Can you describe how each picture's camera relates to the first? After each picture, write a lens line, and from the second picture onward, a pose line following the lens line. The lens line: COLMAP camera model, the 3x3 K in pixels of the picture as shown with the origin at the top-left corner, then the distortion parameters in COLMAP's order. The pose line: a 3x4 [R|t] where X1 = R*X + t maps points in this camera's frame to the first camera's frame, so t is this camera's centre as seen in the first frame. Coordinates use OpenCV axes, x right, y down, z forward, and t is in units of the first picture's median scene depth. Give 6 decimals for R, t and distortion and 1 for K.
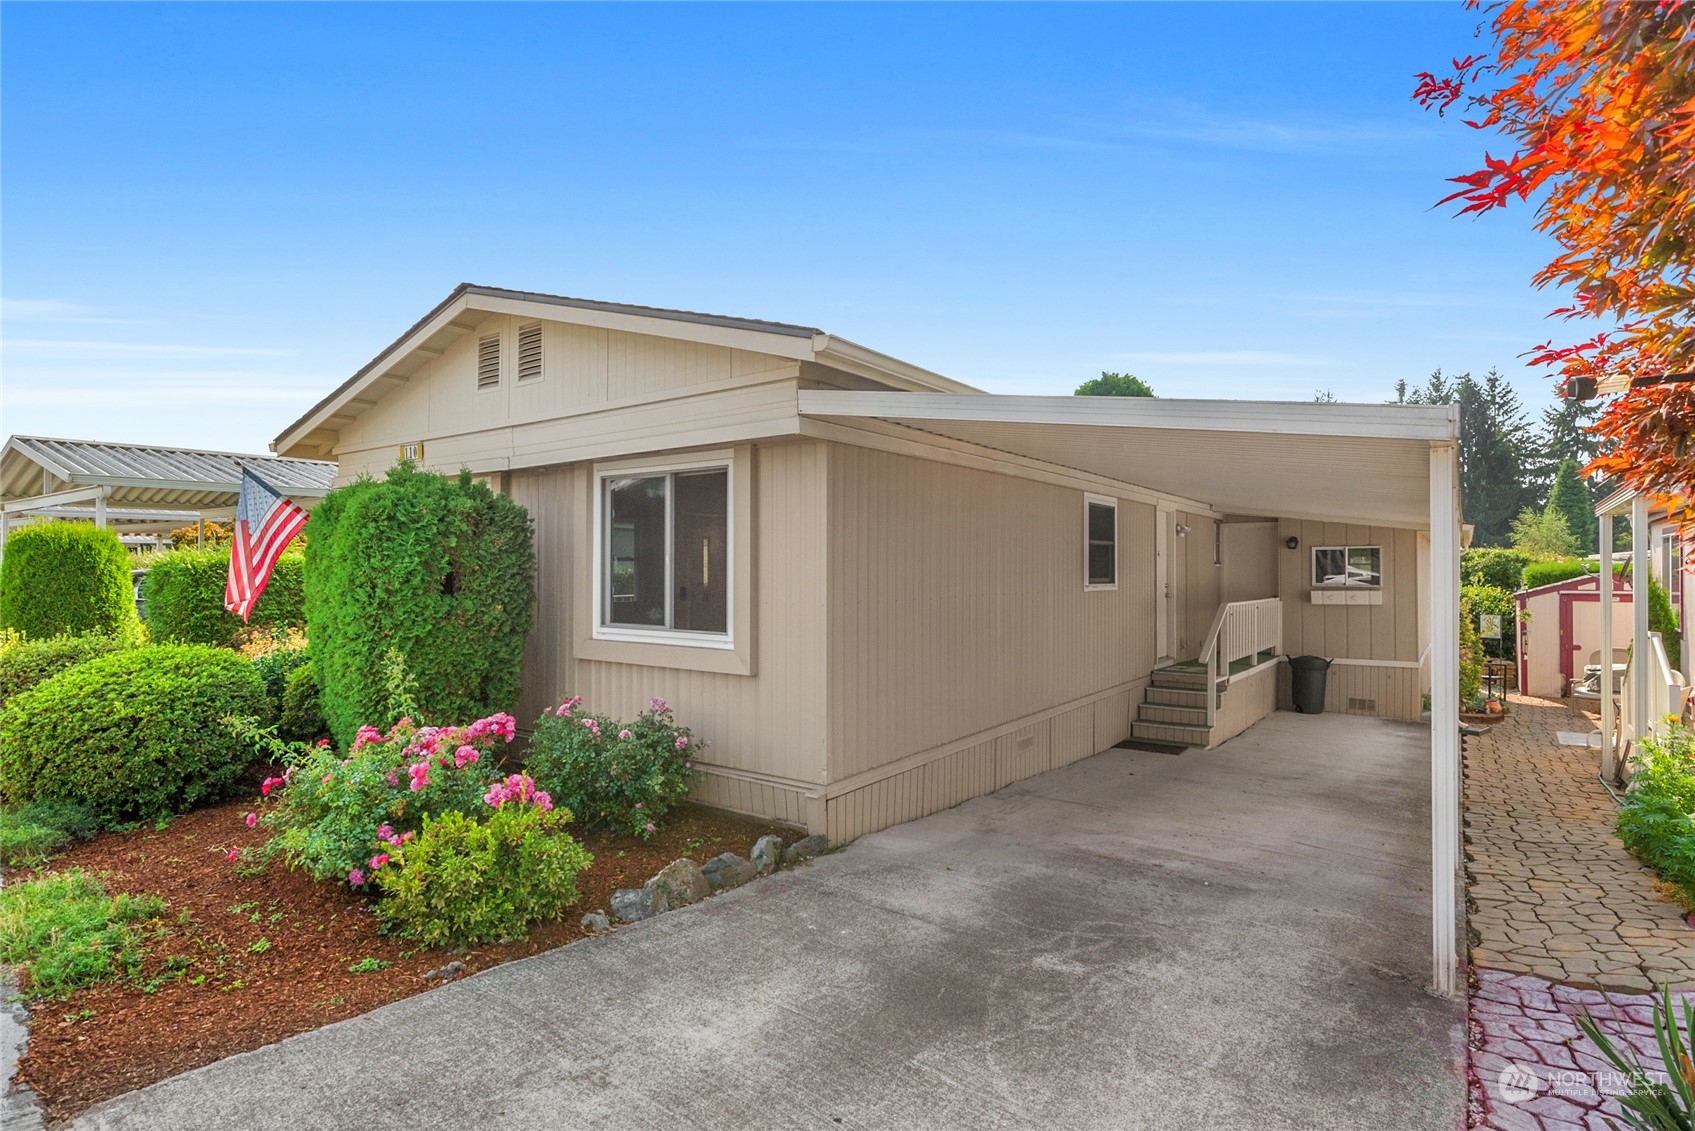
lens RADIAL K [[879.4, 0, 846.2], [0, 879.4, 567.6], [0, 0, 1]] dist [-0.002956, 0.000470]
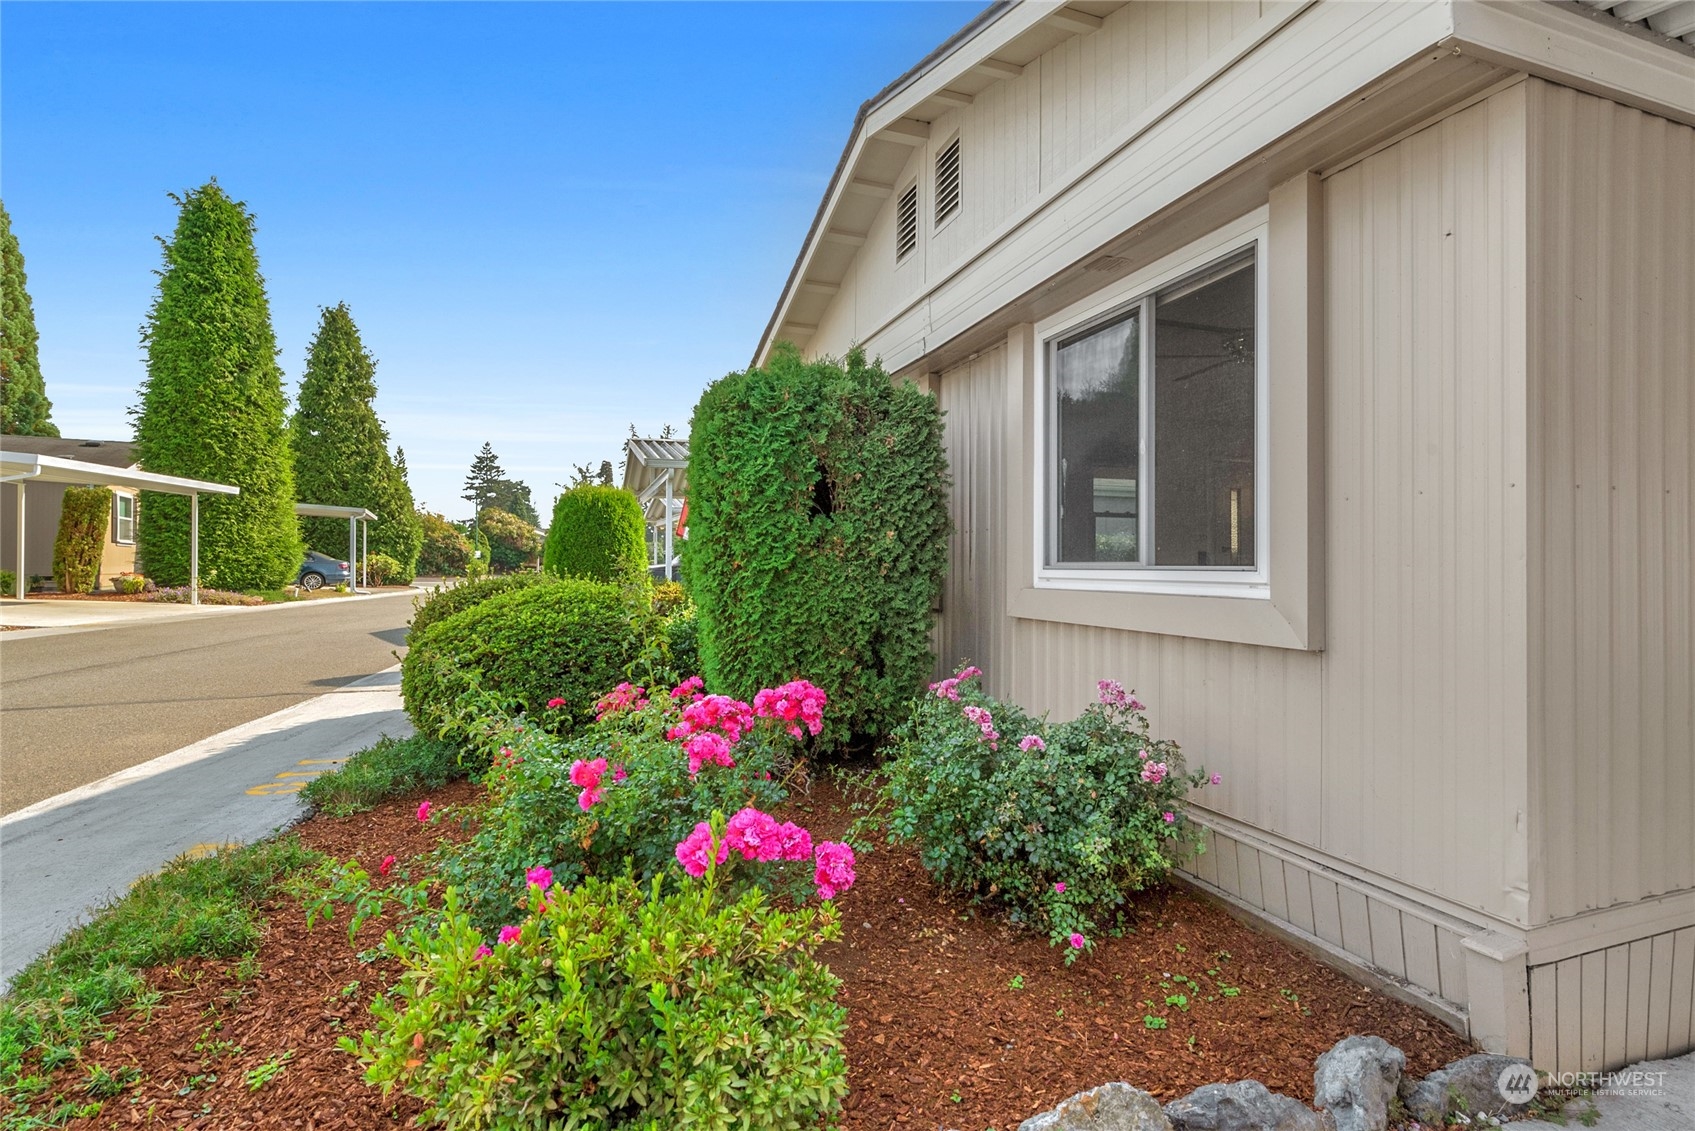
lens RADIAL K [[795.5, 0, 849.6], [0, 795.5, 570.1], [0, 0, 1]] dist [0.002346, -0.000569]
pose [[0.813628, -0.002174, -0.581382, -0.054587], [0.002554, 0.999997, -0.000166, 0.071276], [0.581381, -0.001350, 0.813631, 0.454417]]
